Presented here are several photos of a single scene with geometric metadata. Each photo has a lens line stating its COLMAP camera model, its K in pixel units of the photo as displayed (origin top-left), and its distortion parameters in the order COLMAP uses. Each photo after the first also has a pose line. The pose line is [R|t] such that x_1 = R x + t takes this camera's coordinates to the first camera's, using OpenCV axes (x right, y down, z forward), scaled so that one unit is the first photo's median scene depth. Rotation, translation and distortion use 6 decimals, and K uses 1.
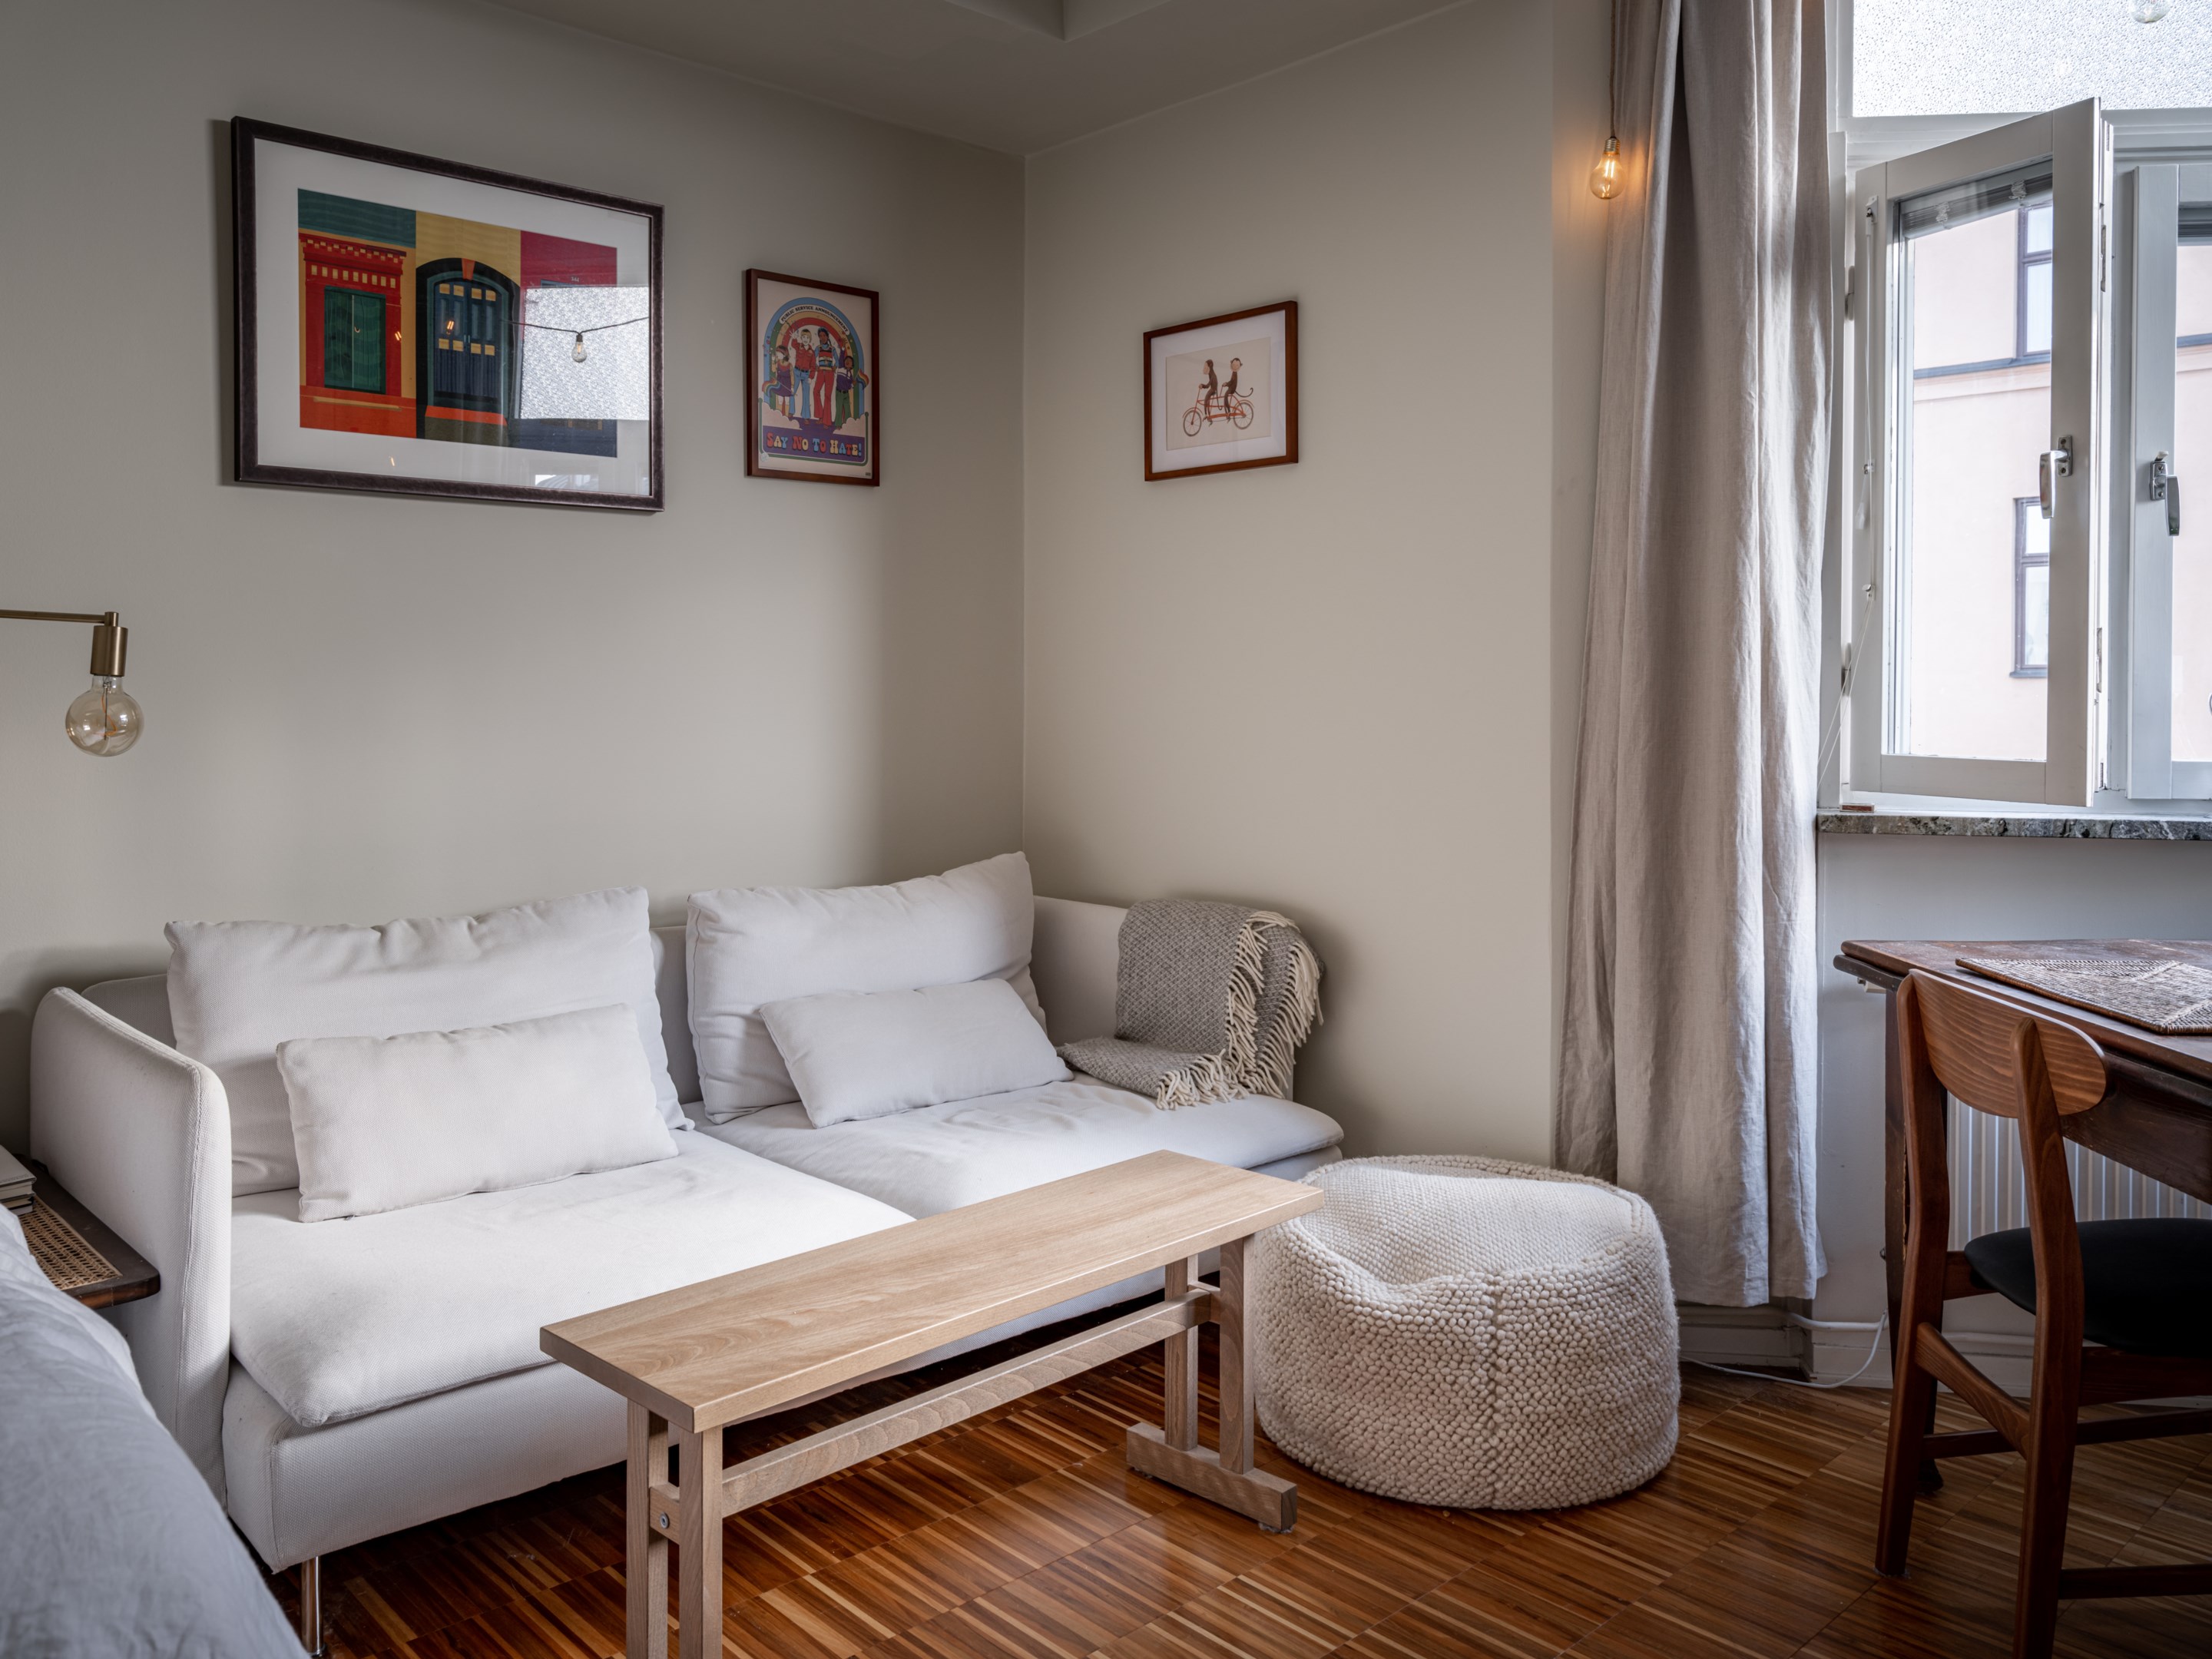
lens RADIAL K [[1664.9, 0, 1174.8], [0, 1664.9, 712.7], [0, 0, 1]] dist [-0.005266, -0.001724]
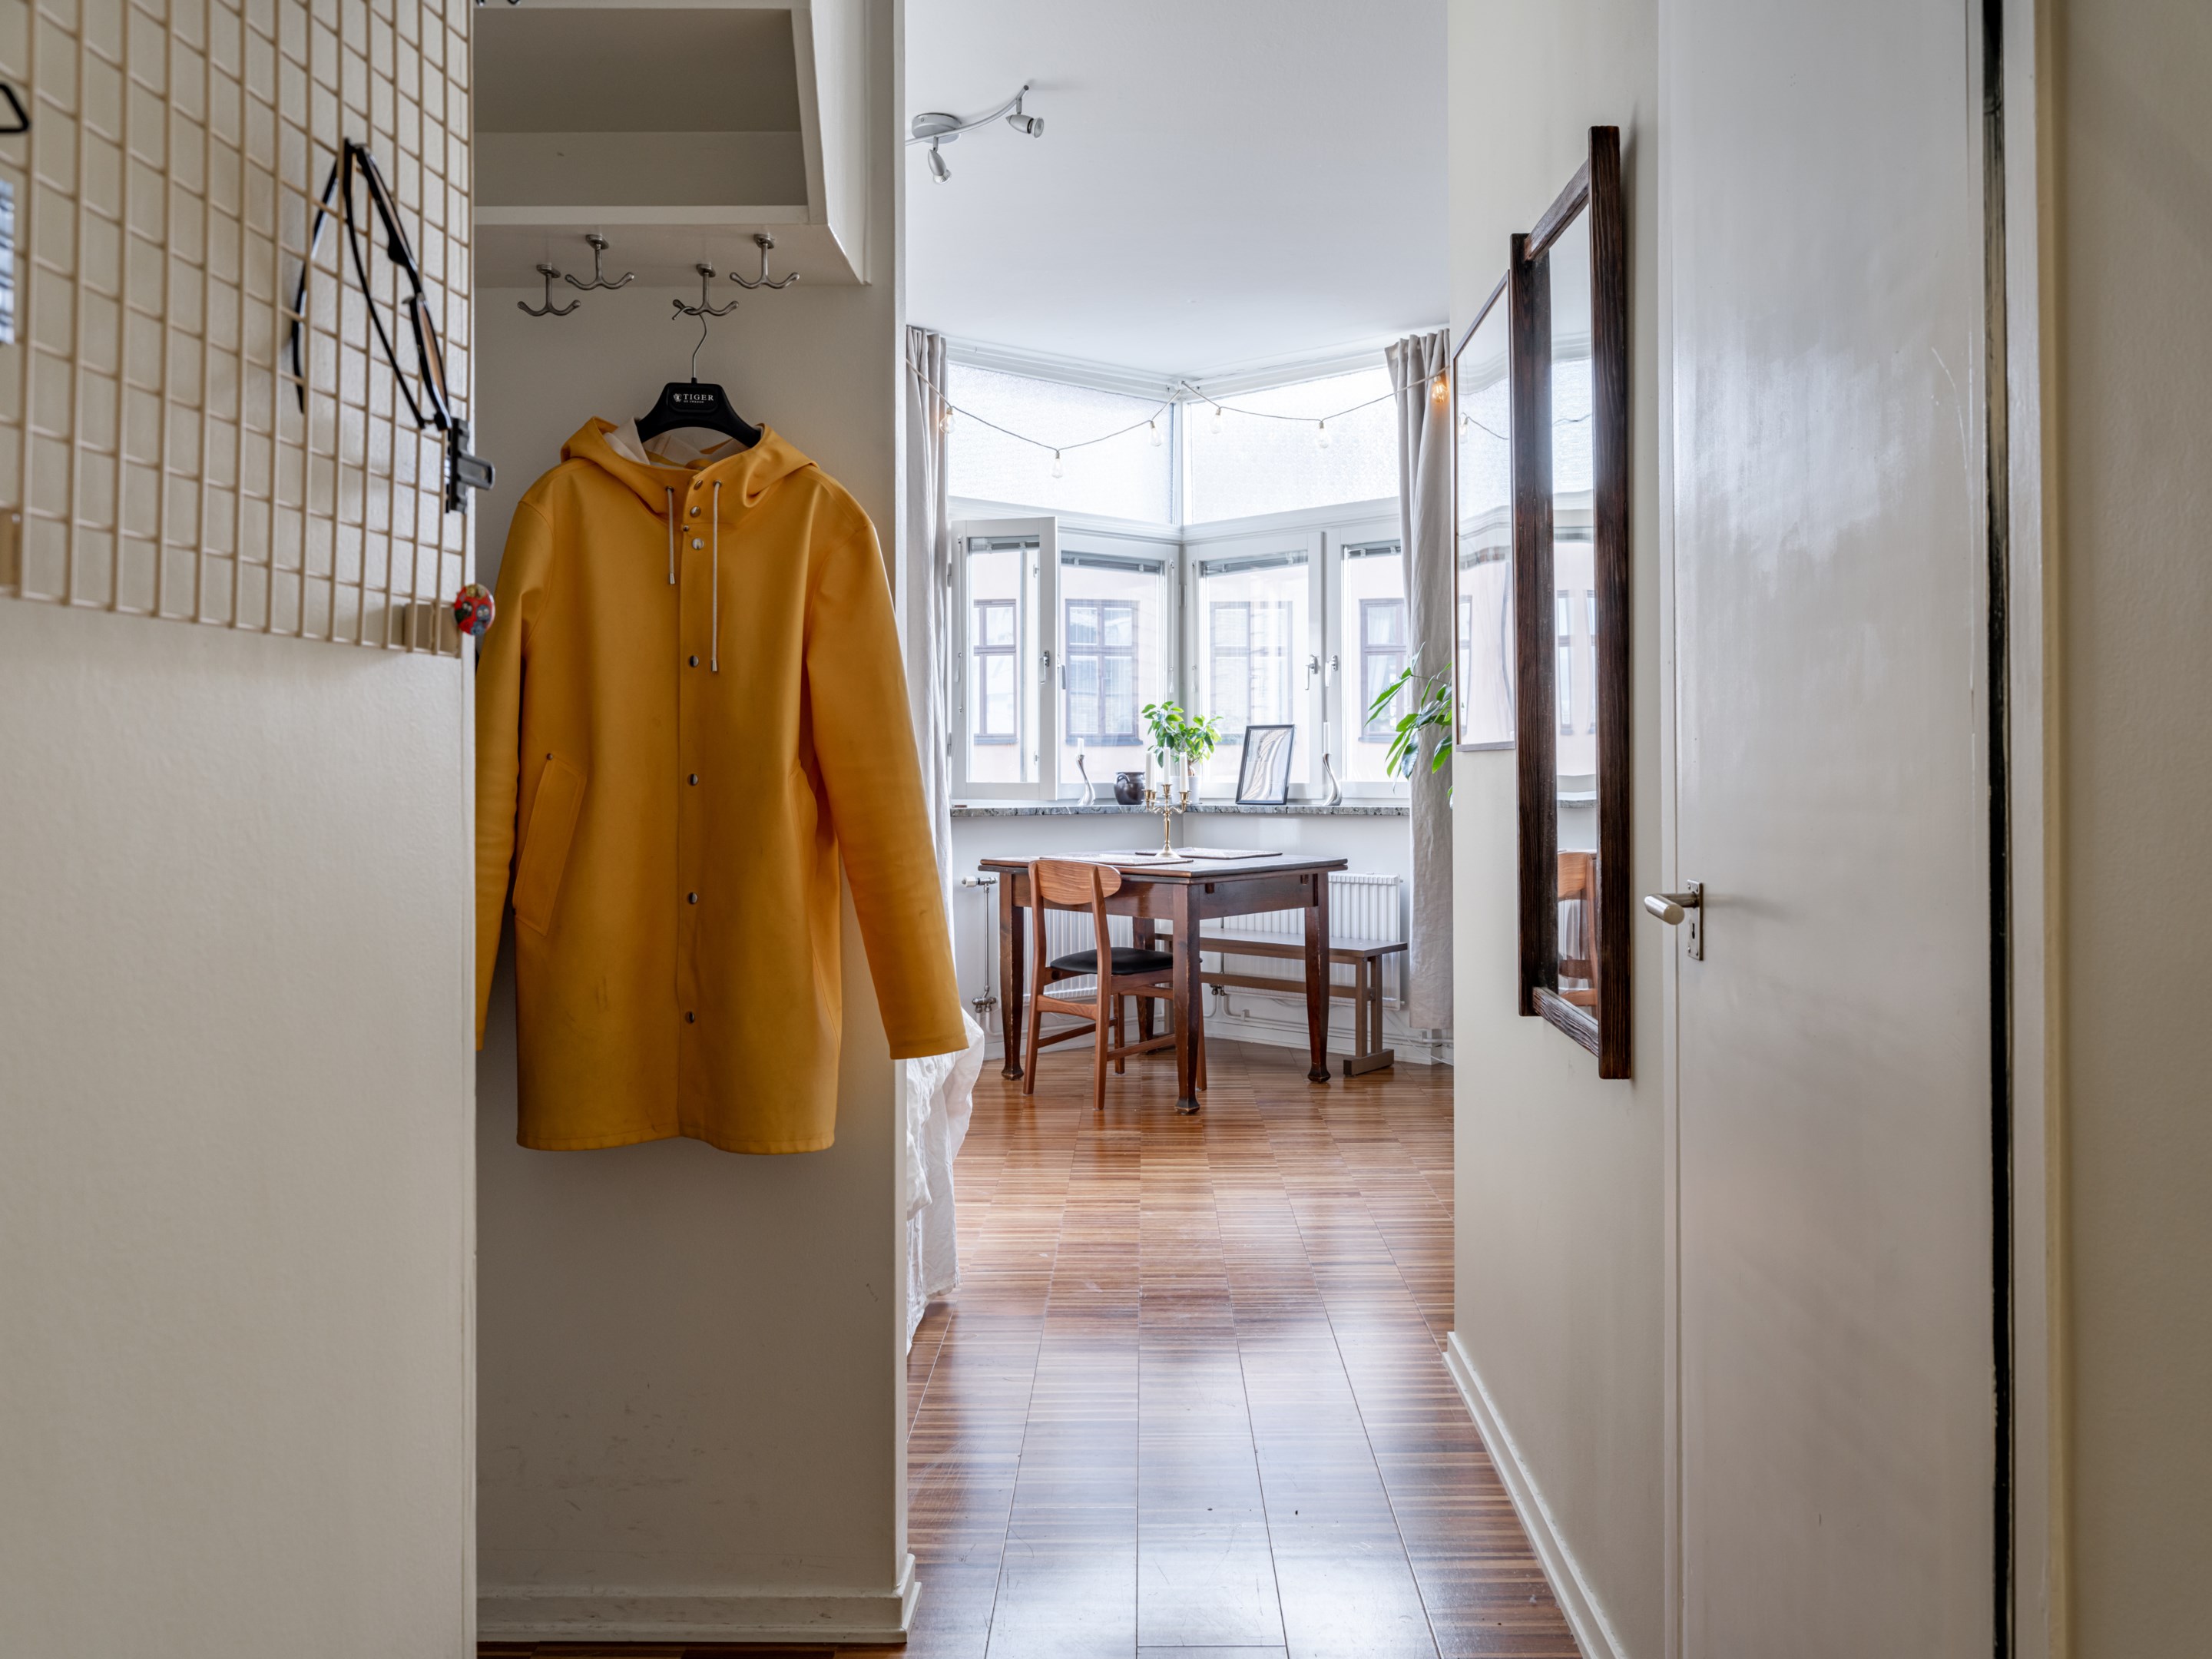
lens RADIAL K [[1641.3, 0, 1099.3], [0, 1641.3, 782.0], [0, 0, 1]] dist [-0.002675, -0.001713]
pose [[0.709314, -0.015831, 0.704714, -0.984021], [0.014799, 0.999862, 0.007566, 0.010105], [-0.704737, 0.005062, 0.709451, -0.683205]]
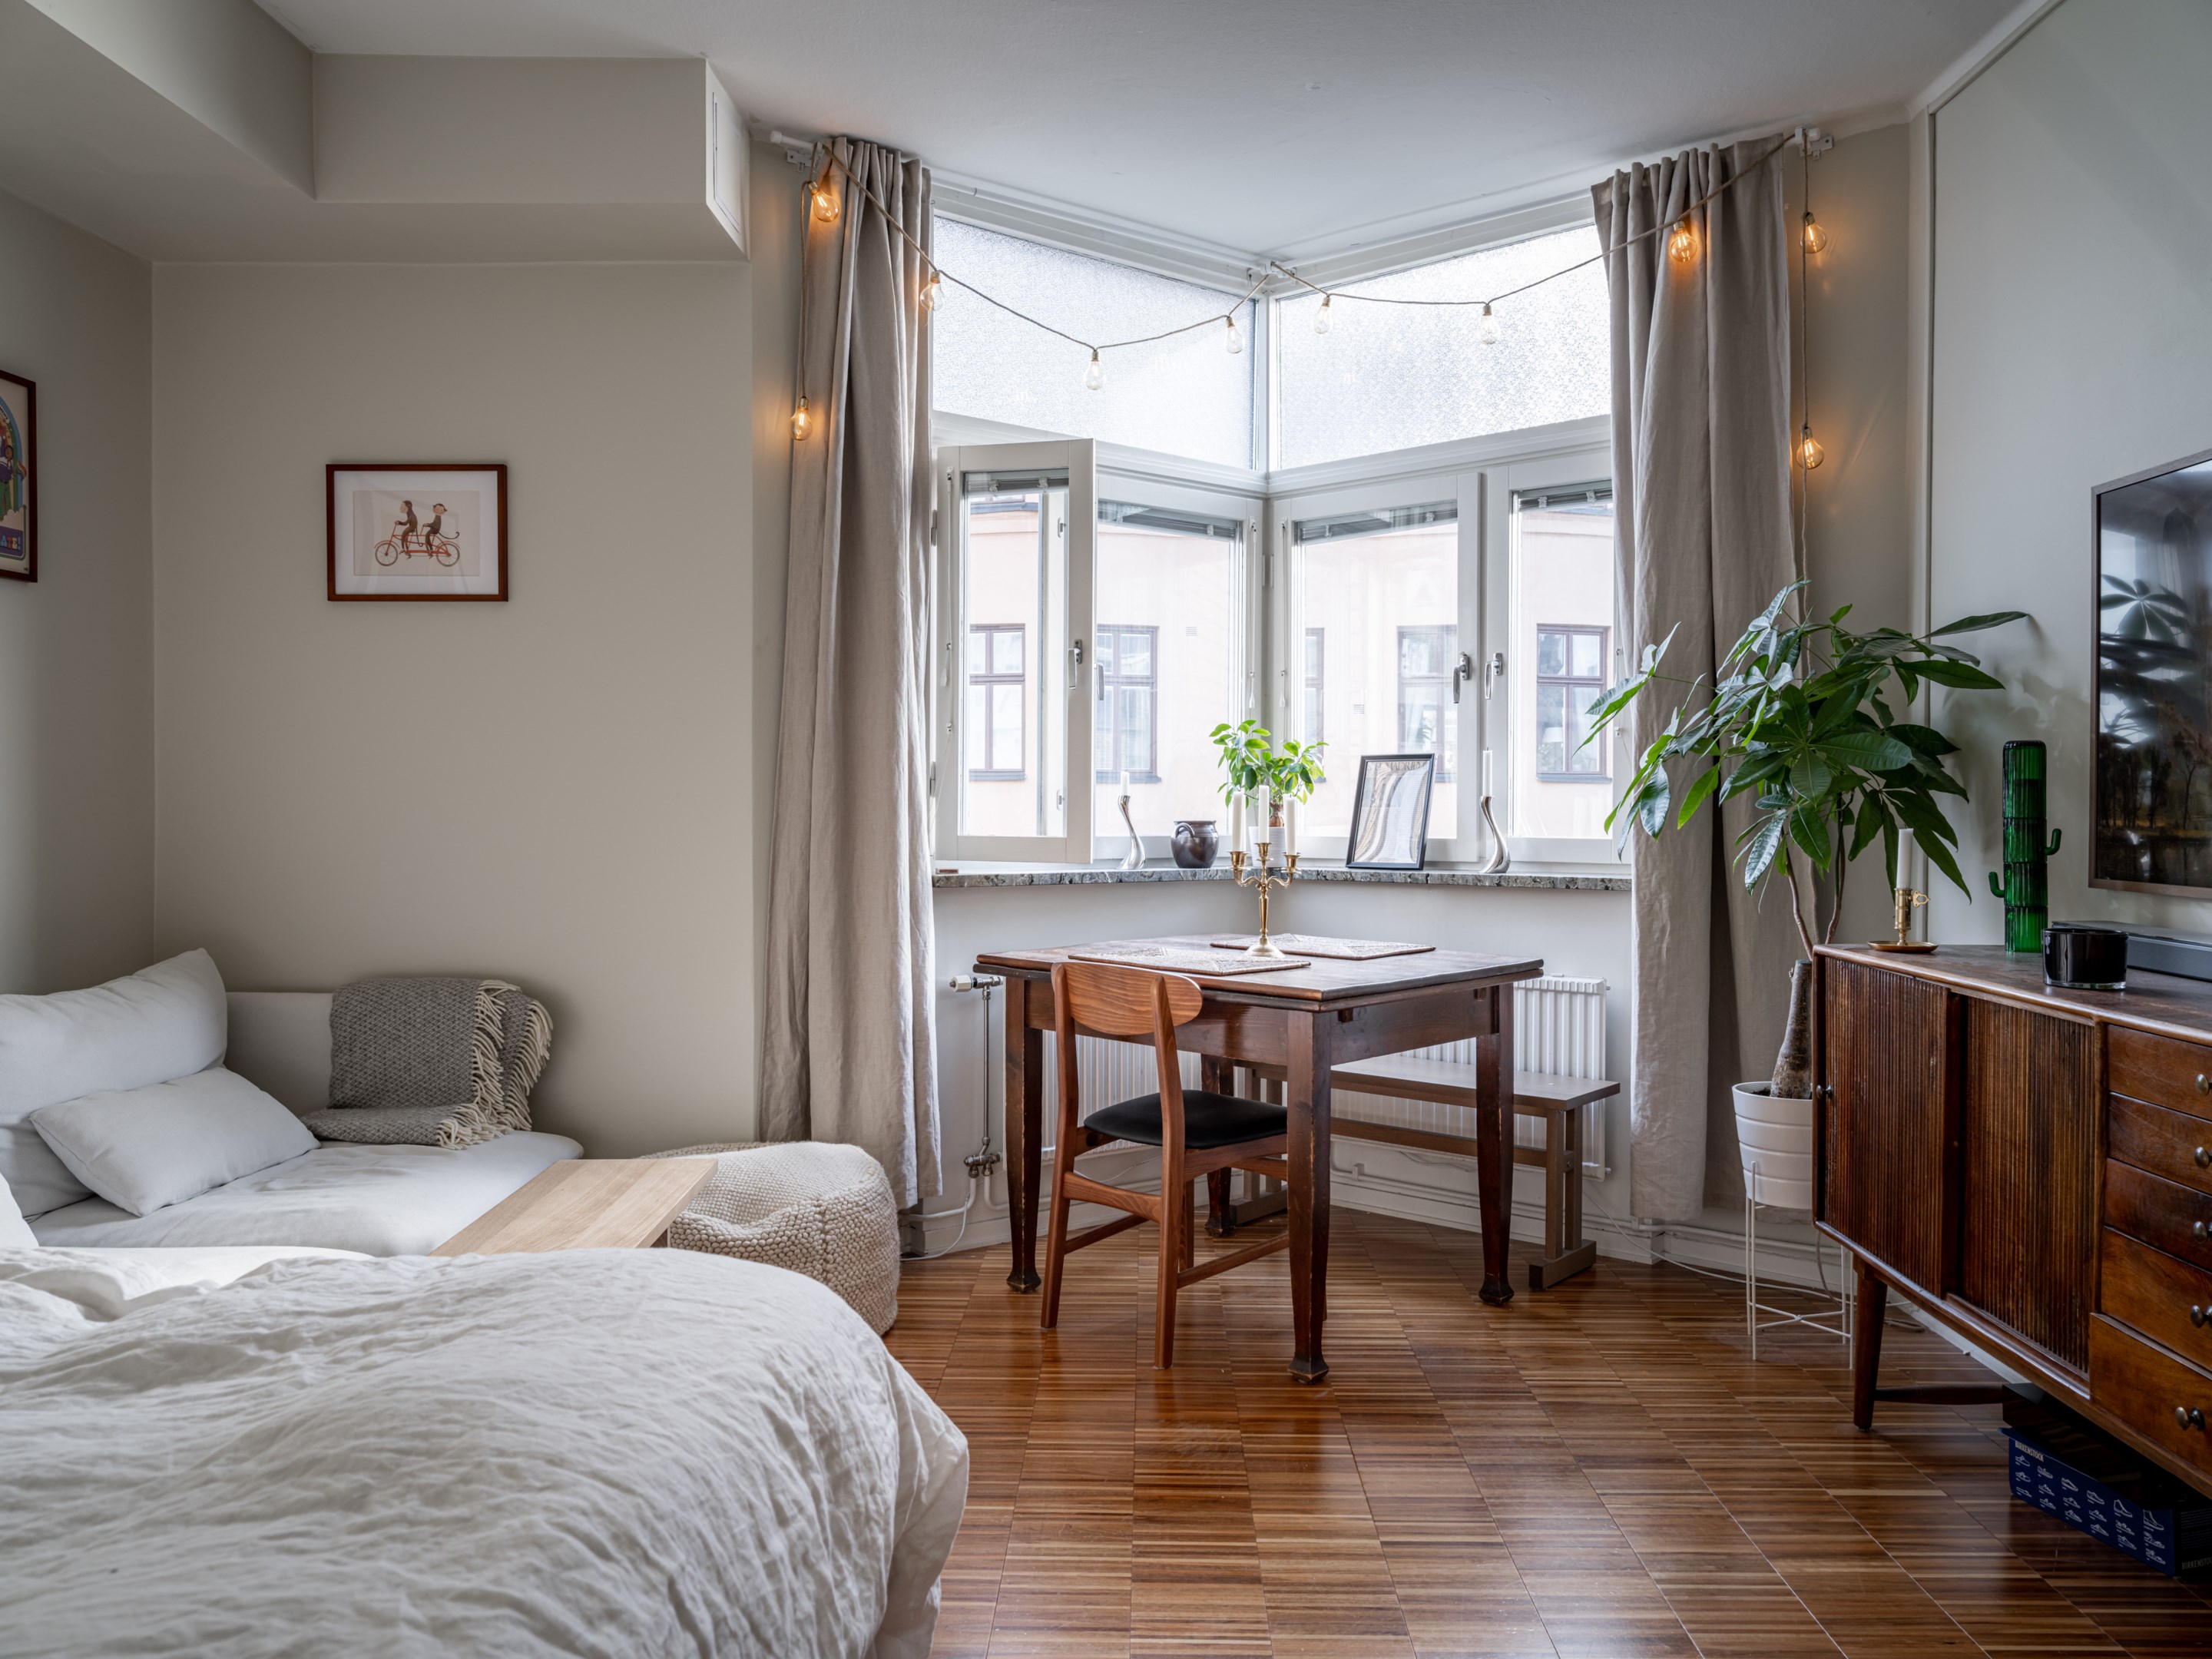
lens RADIAL K [[1600.0, 0, 1106.0], [0, 1600.0, 829.5], [0, 0, 1]] dist [-0.004565, -0.002803]
pose [[0.708078, -0.015919, 0.705954, -0.495701], [0.007749, 0.999861, 0.014774, -0.000991], [-0.706091, -0.004991, 0.708103, -0.126759]]
